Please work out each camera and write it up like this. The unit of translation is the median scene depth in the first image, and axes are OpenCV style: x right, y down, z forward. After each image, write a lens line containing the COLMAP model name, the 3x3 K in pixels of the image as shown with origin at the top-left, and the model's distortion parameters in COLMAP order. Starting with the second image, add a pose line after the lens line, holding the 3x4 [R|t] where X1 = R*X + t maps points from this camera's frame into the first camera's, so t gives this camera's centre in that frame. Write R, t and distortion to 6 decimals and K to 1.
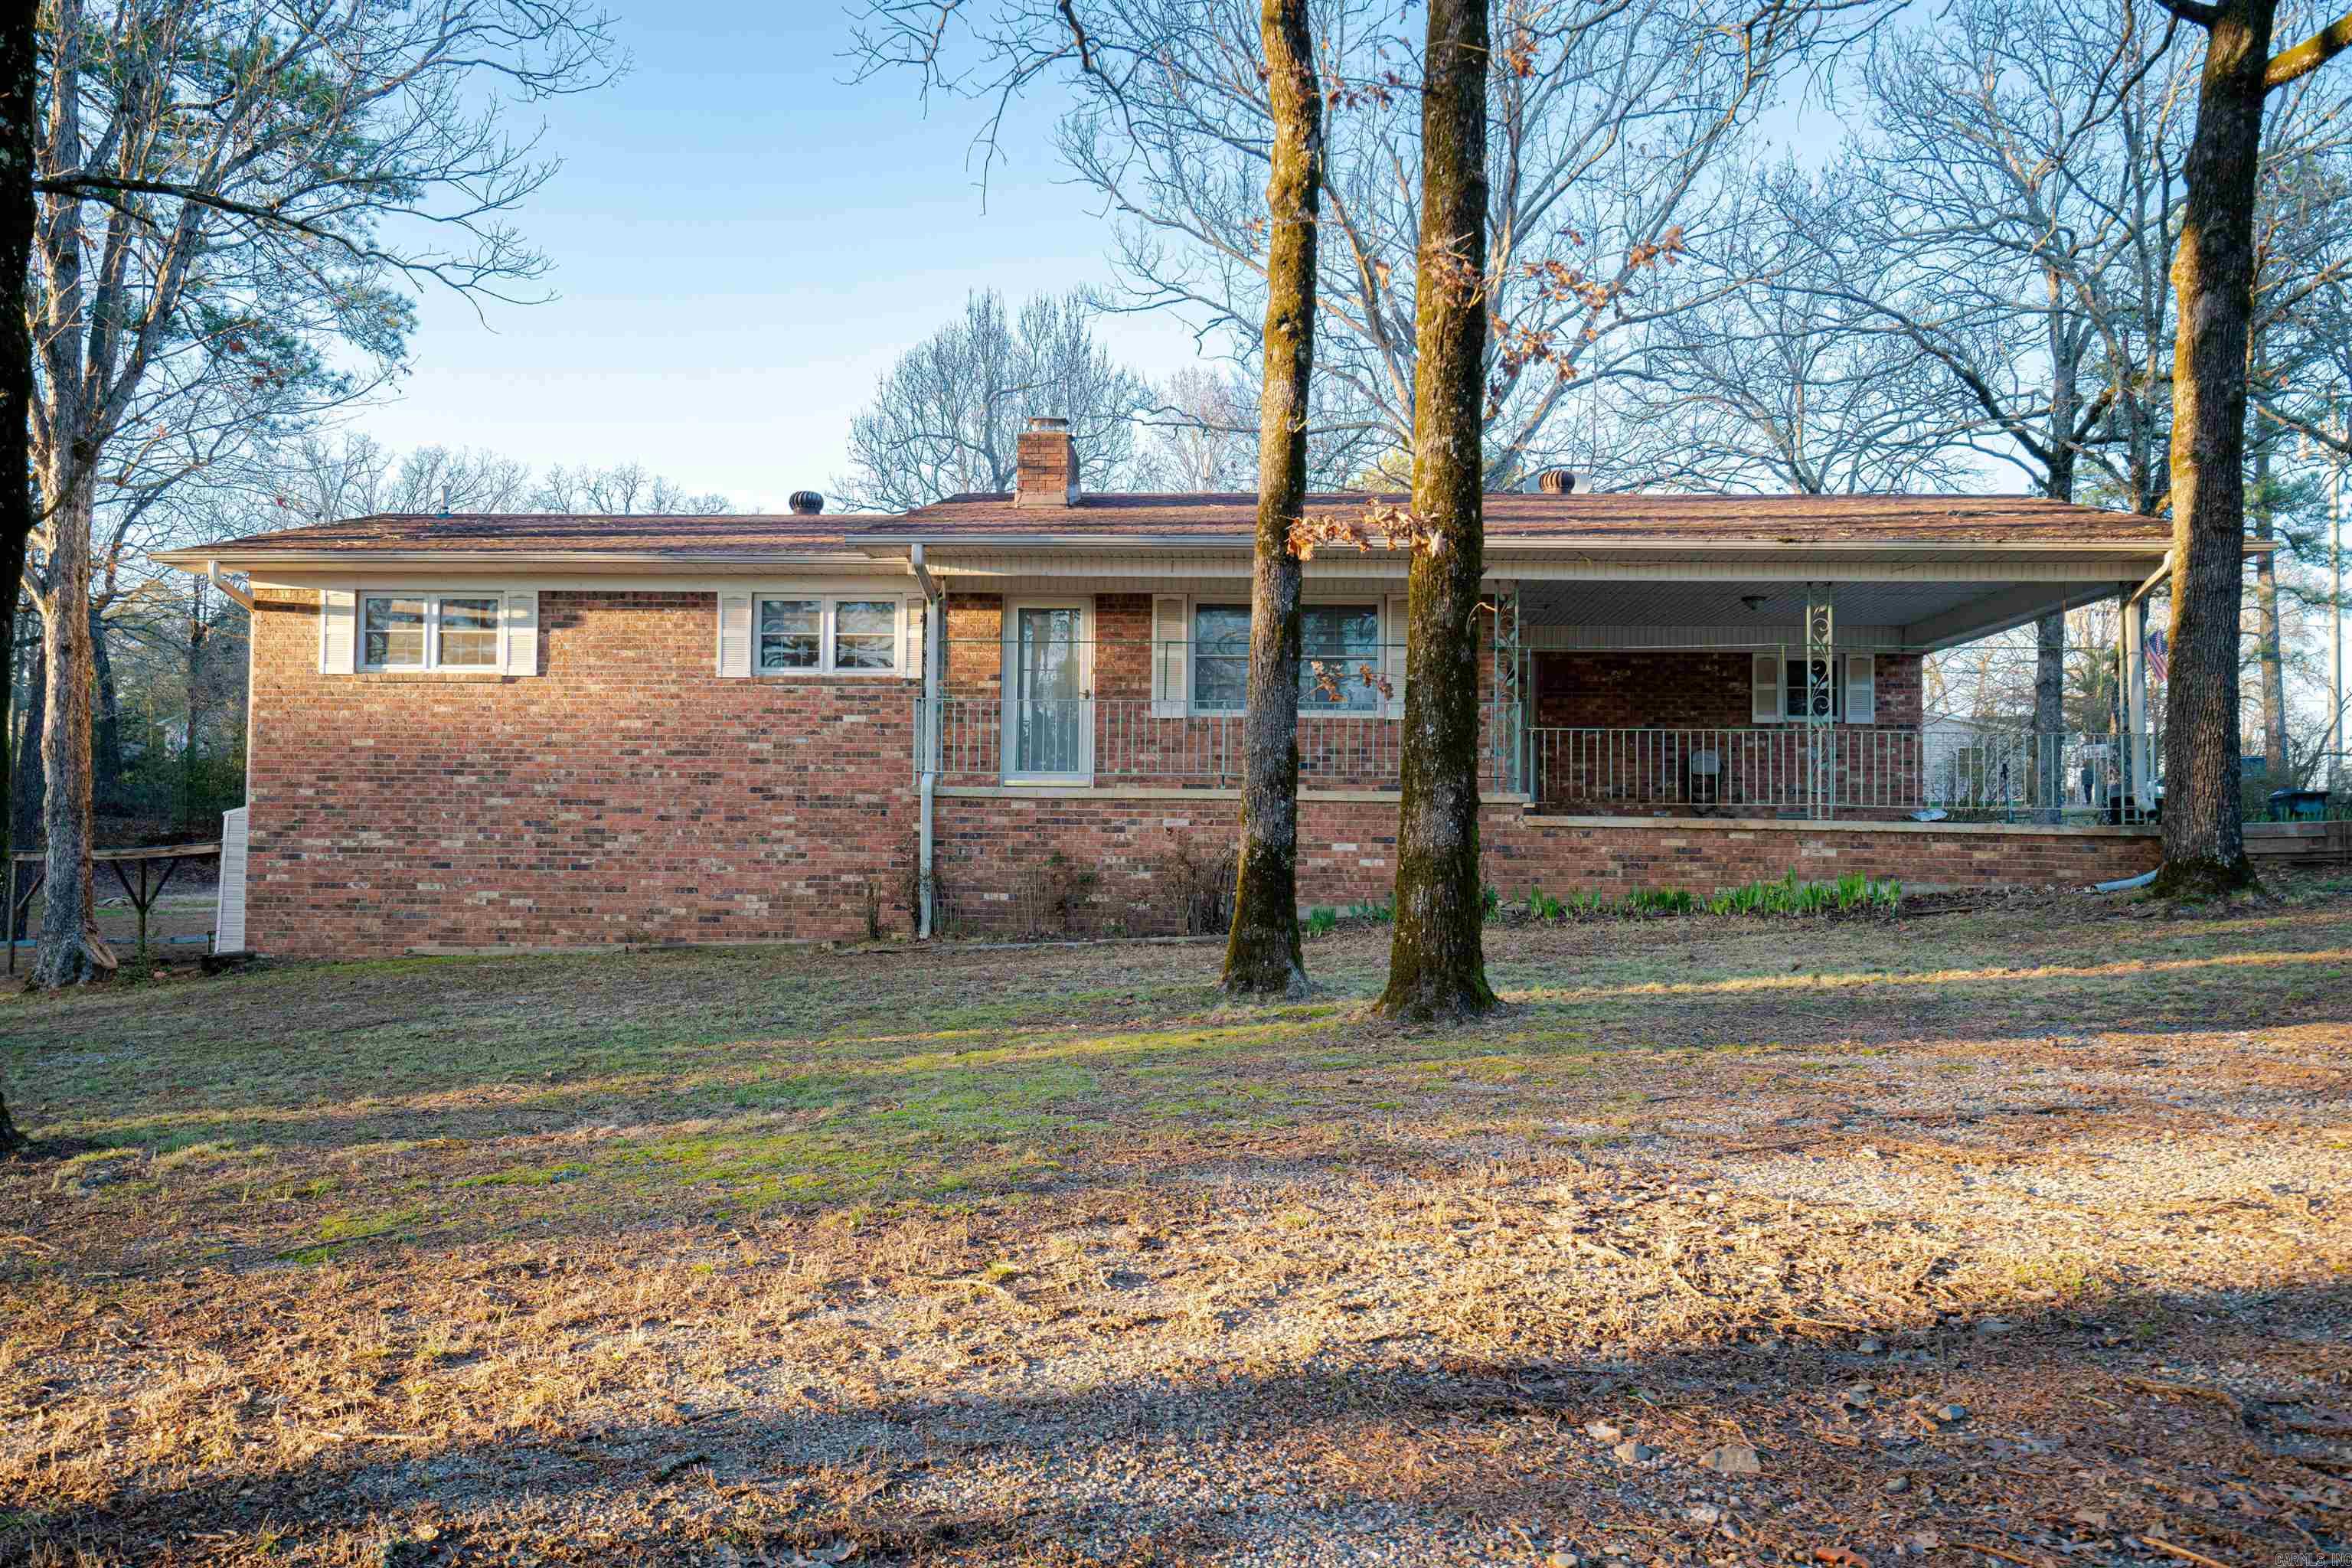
lens RADIAL K [[2007.3, 0, 1176.0], [0, 2007.3, 784.0], [0, 0, 1]] dist [-0.001458, 0.006153]
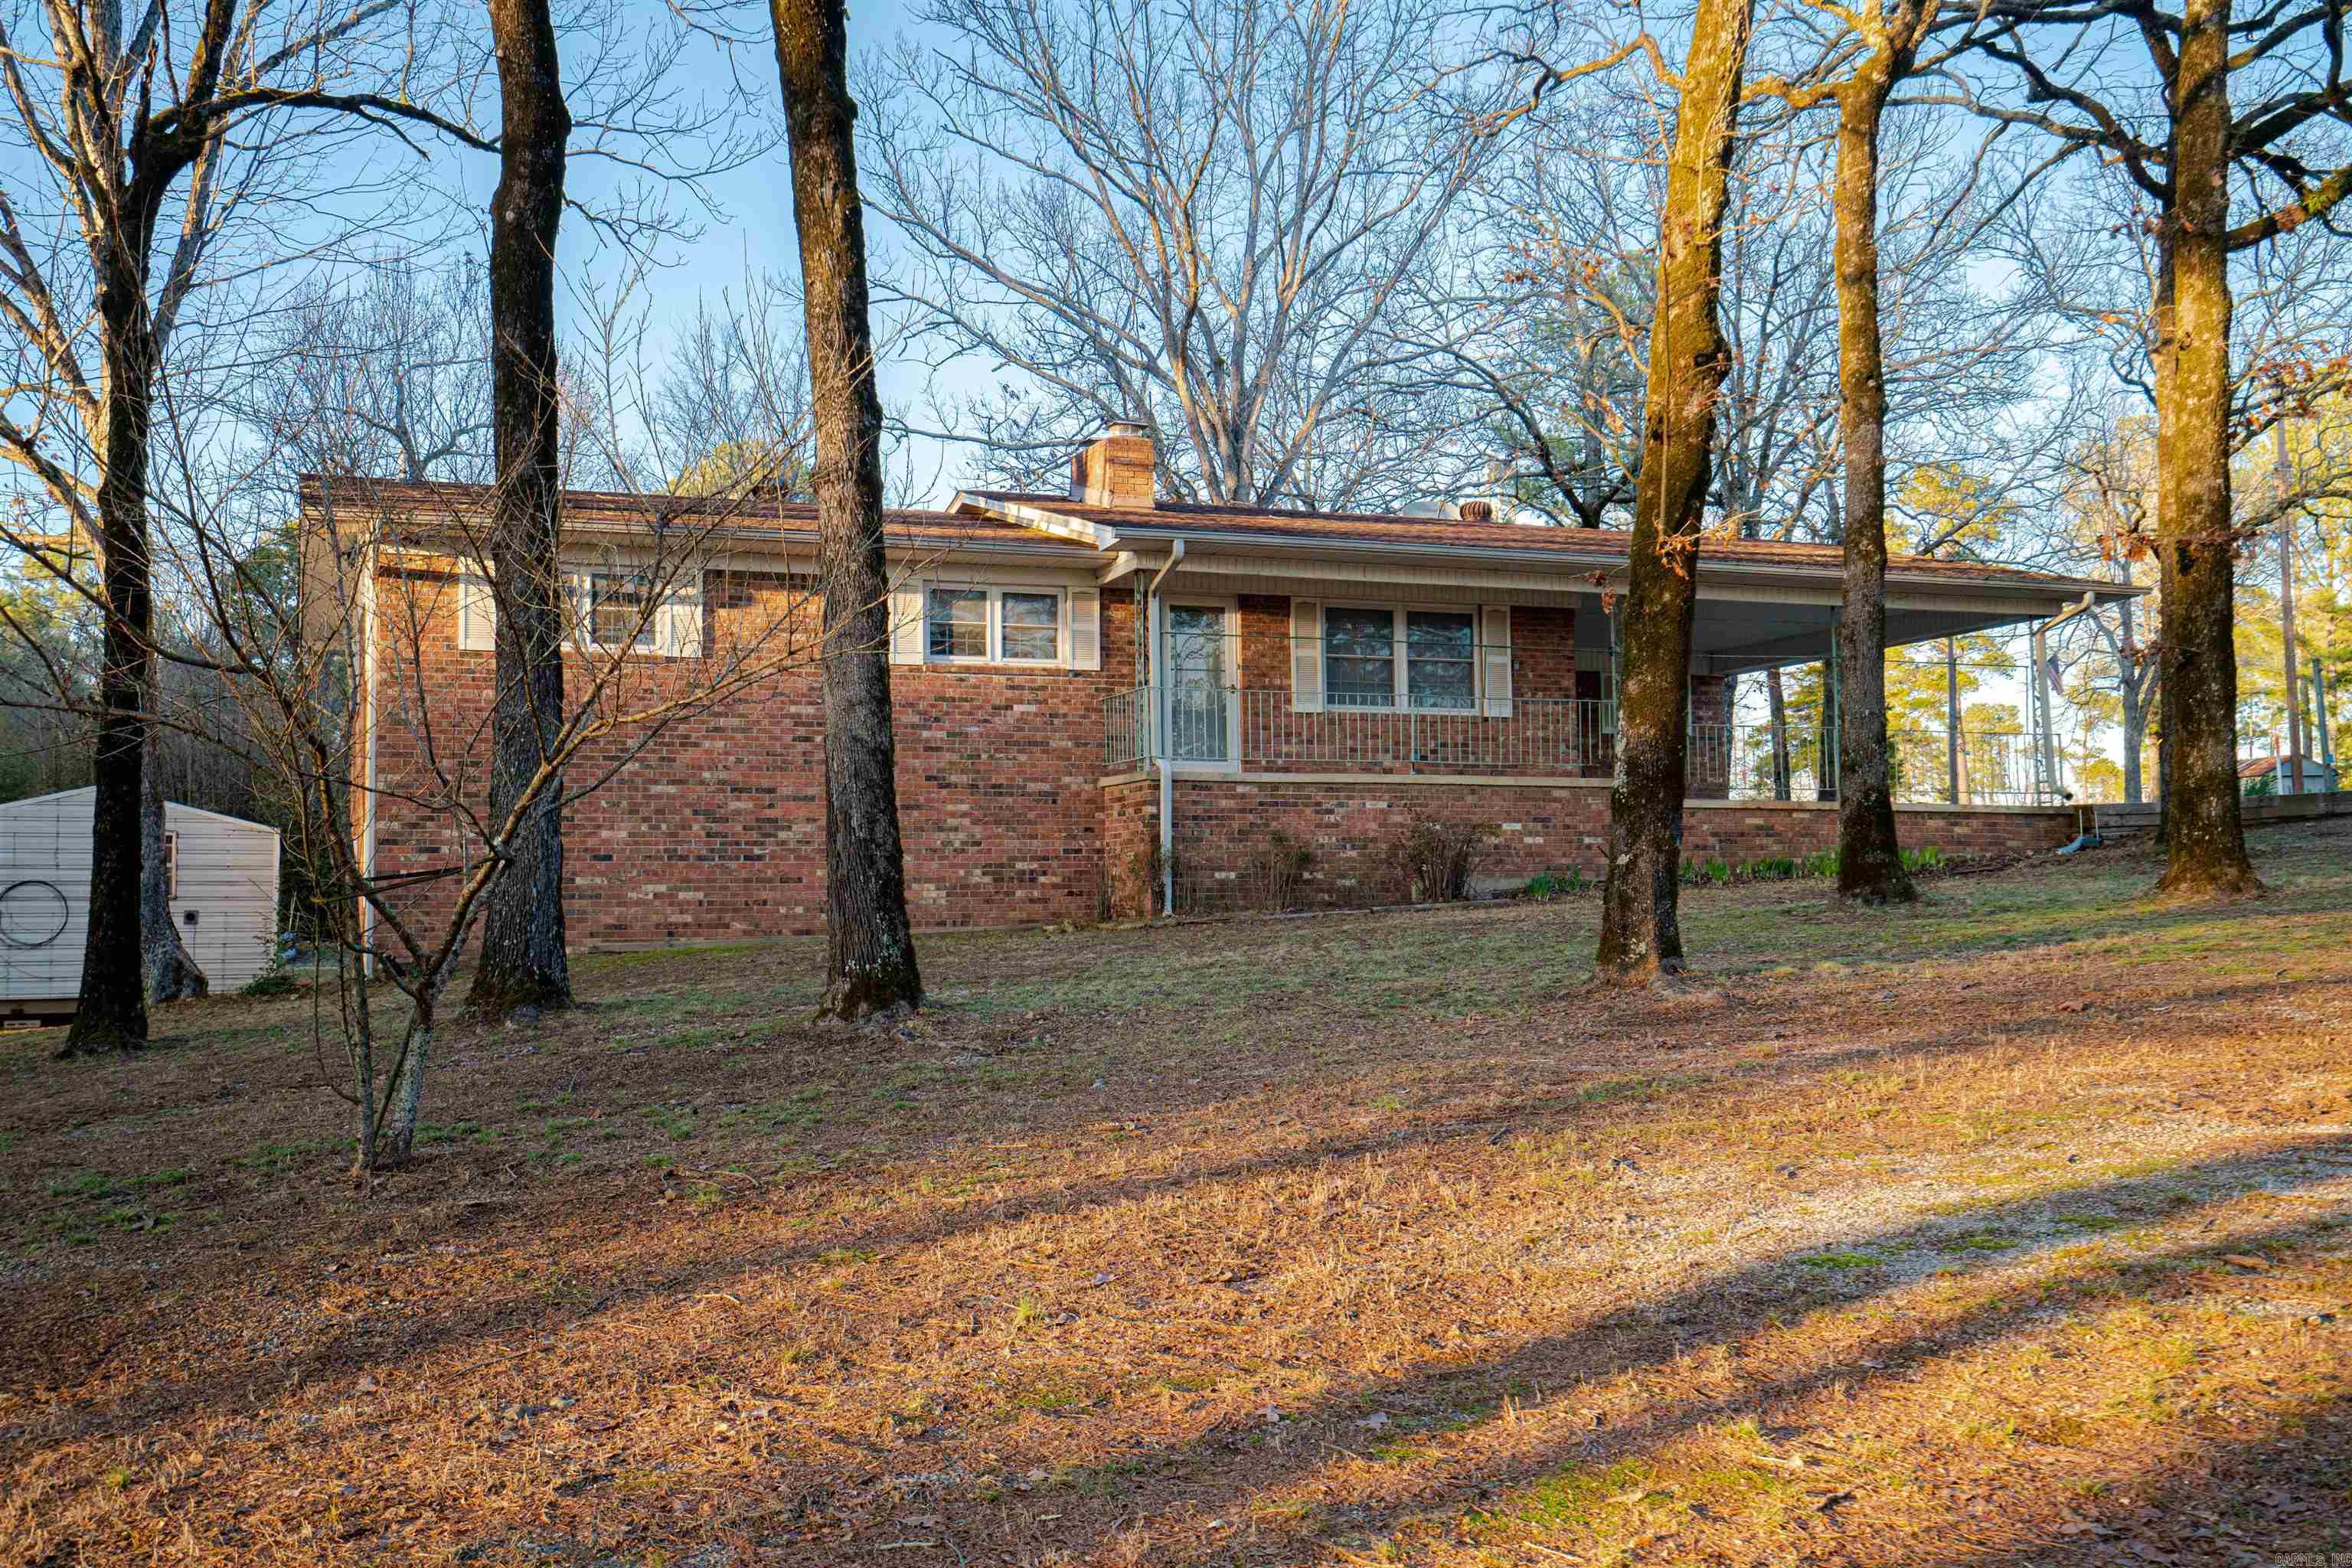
lens RADIAL K [[2286.2, 0, 1176.0], [0, 2286.2, 784.0], [0, 0, 1]] dist [0.001721, 0.003513]
pose [[0.909572, 0.003859, 0.415529, -0.568542], [0.008011, 0.999608, -0.026818, 0.037162], [-0.415470, 0.027722, 0.909184, -0.079285]]
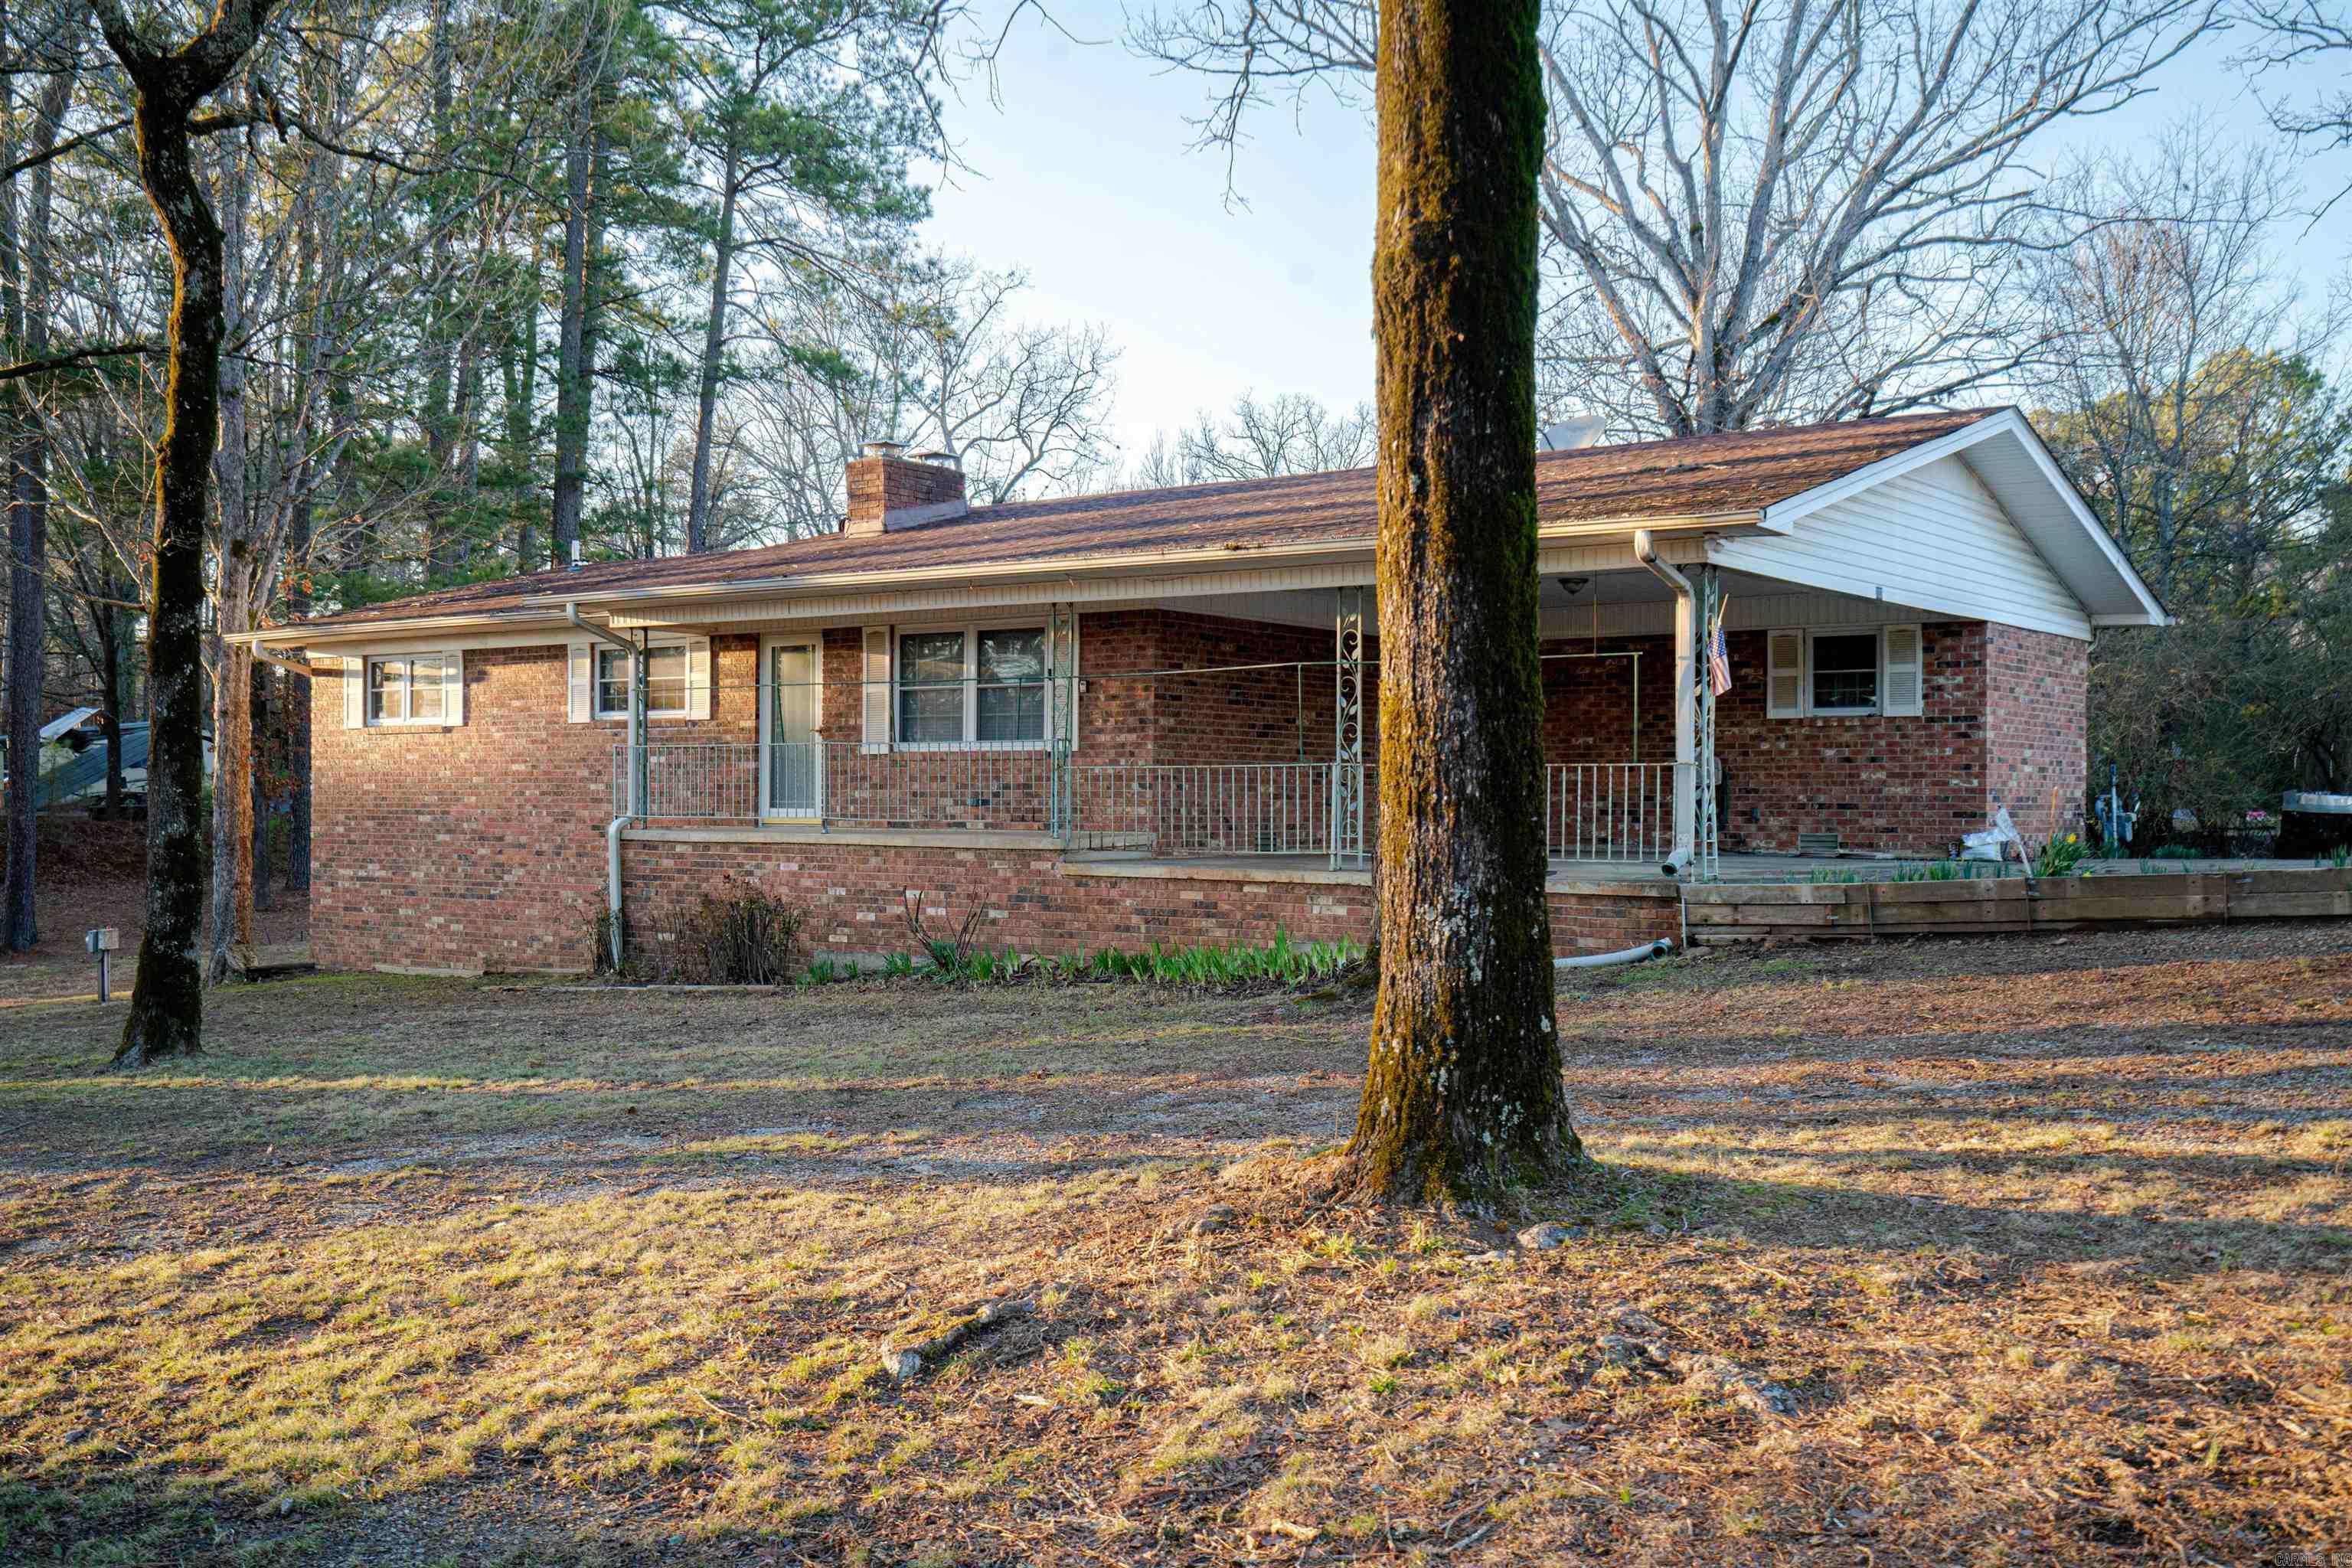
lens RADIAL K [[2286.2, 0, 1176.0], [0, 2286.2, 784.0], [0, 0, 1]] dist [0.001721, 0.003513]
pose [[0.837438, -0.012381, -0.546392, 0.717945], [0.027511, 0.999431, 0.019519, -0.035625], [0.545840, -0.031378, 0.837302, 0.147071]]
